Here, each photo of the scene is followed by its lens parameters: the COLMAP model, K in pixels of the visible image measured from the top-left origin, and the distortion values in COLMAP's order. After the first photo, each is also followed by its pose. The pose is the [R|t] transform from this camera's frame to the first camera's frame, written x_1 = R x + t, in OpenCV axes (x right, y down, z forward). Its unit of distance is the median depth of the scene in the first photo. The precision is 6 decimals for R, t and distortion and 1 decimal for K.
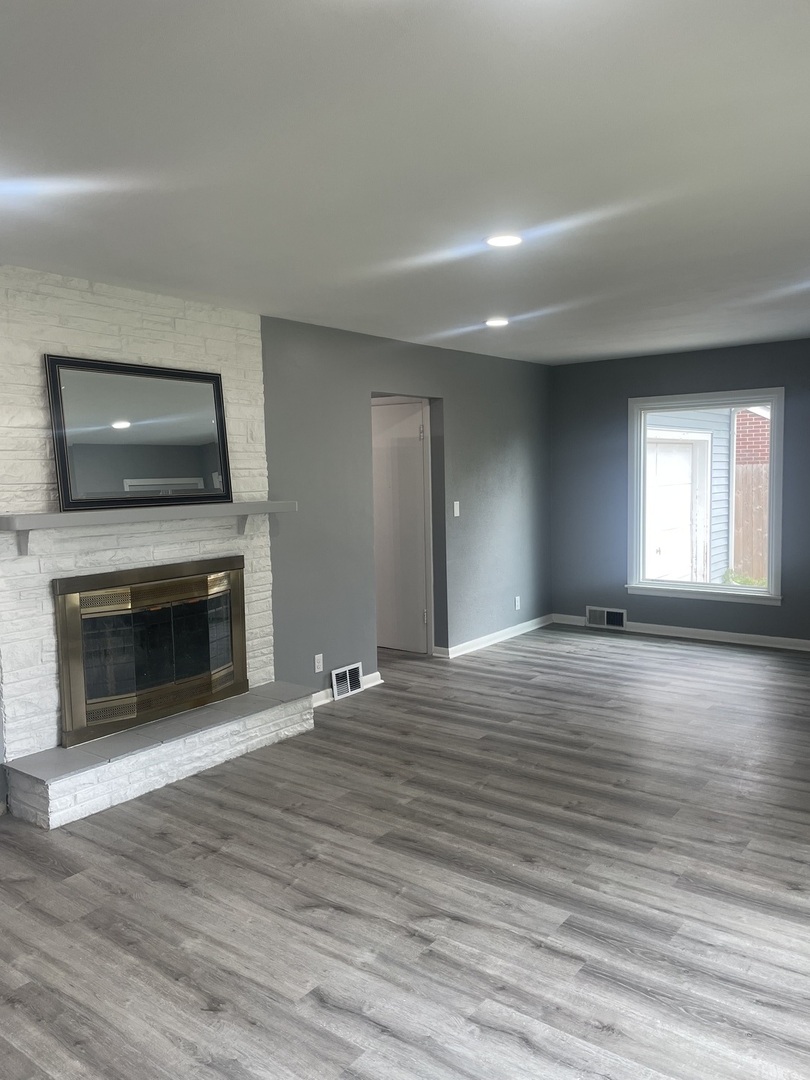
lens RADIAL K [[808.8, 0, 408.6], [0, 808.8, 534.7], [0, 0, 1]] dist [0.098062, -0.123584]
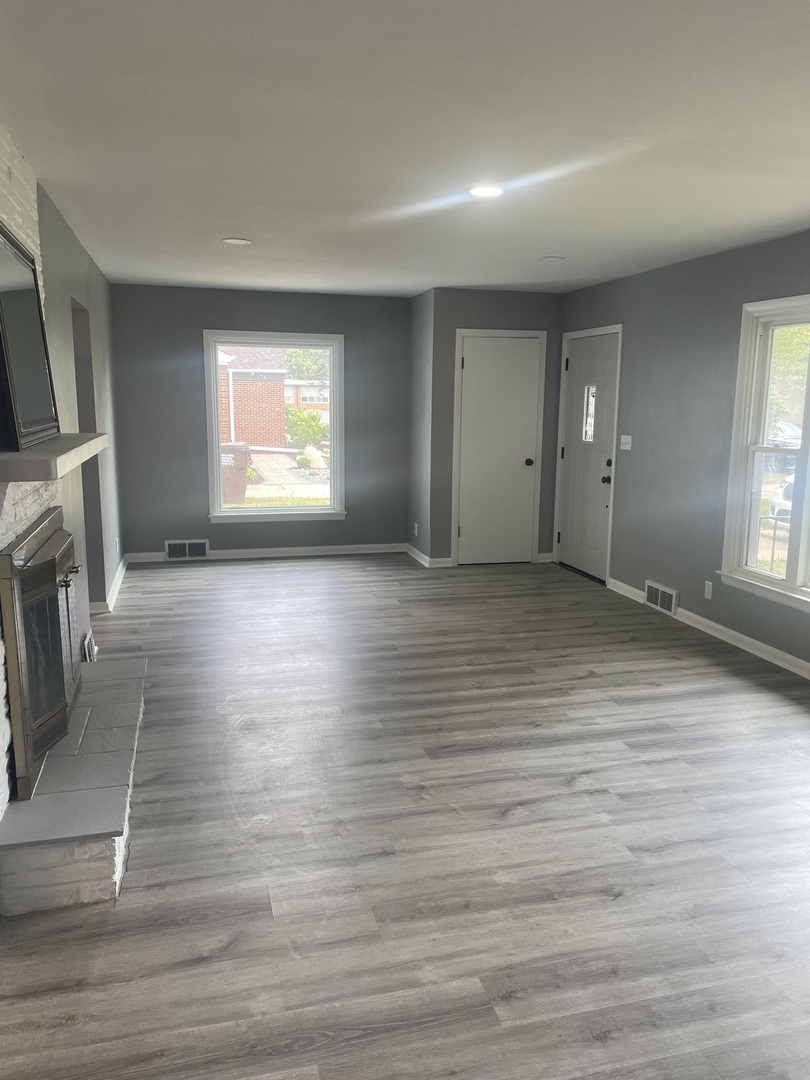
lens RADIAL K [[815.8, 0, 406.7], [0, 815.8, 529.2], [0, 0, 1]] dist [0.097134, -0.131663]
pose [[0.607696, -0.097987, 0.788101, -0.883742], [0.039989, 0.994876, 0.092861, -0.012202], [-0.793162, -0.024916, 0.608501, 0.411121]]
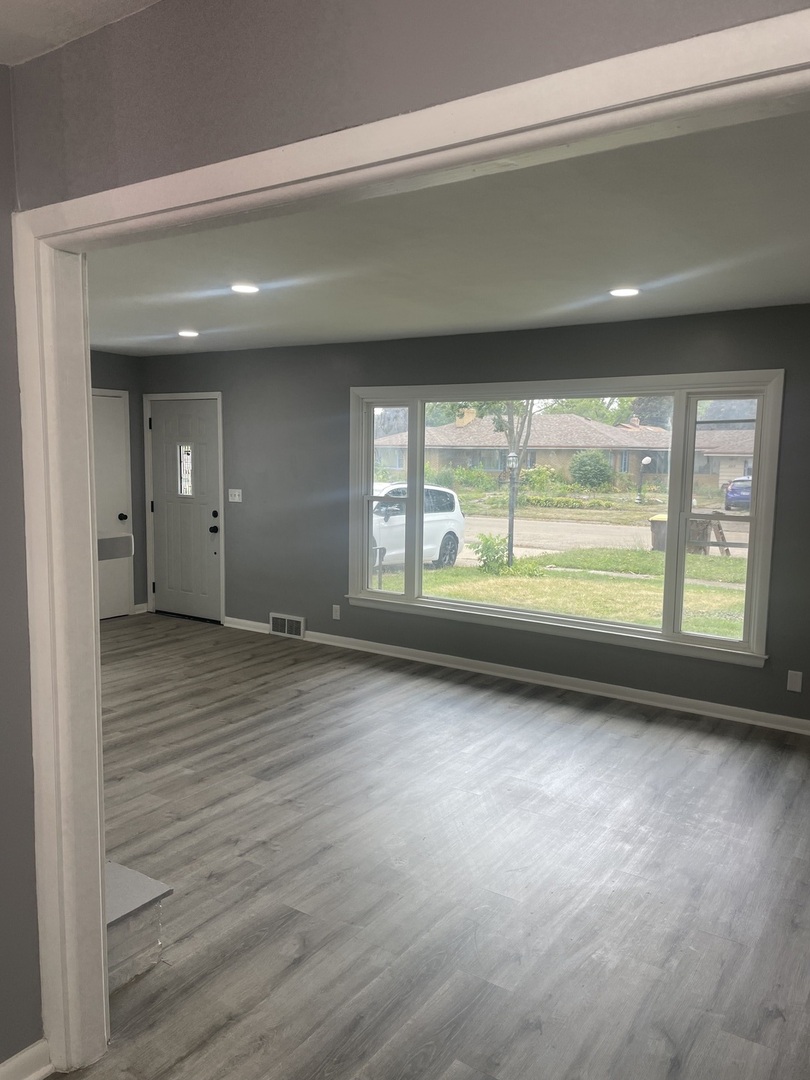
lens RADIAL K [[808.8, 0, 408.6], [0, 808.8, 534.7], [0, 0, 1]] dist [0.098062, -0.123584]
pose [[-0.064759, -0.078711, 0.994792, -1.236270], [0.068318, 0.994196, 0.083111, -0.061125], [-0.995560, 0.073344, -0.059005, 0.869848]]
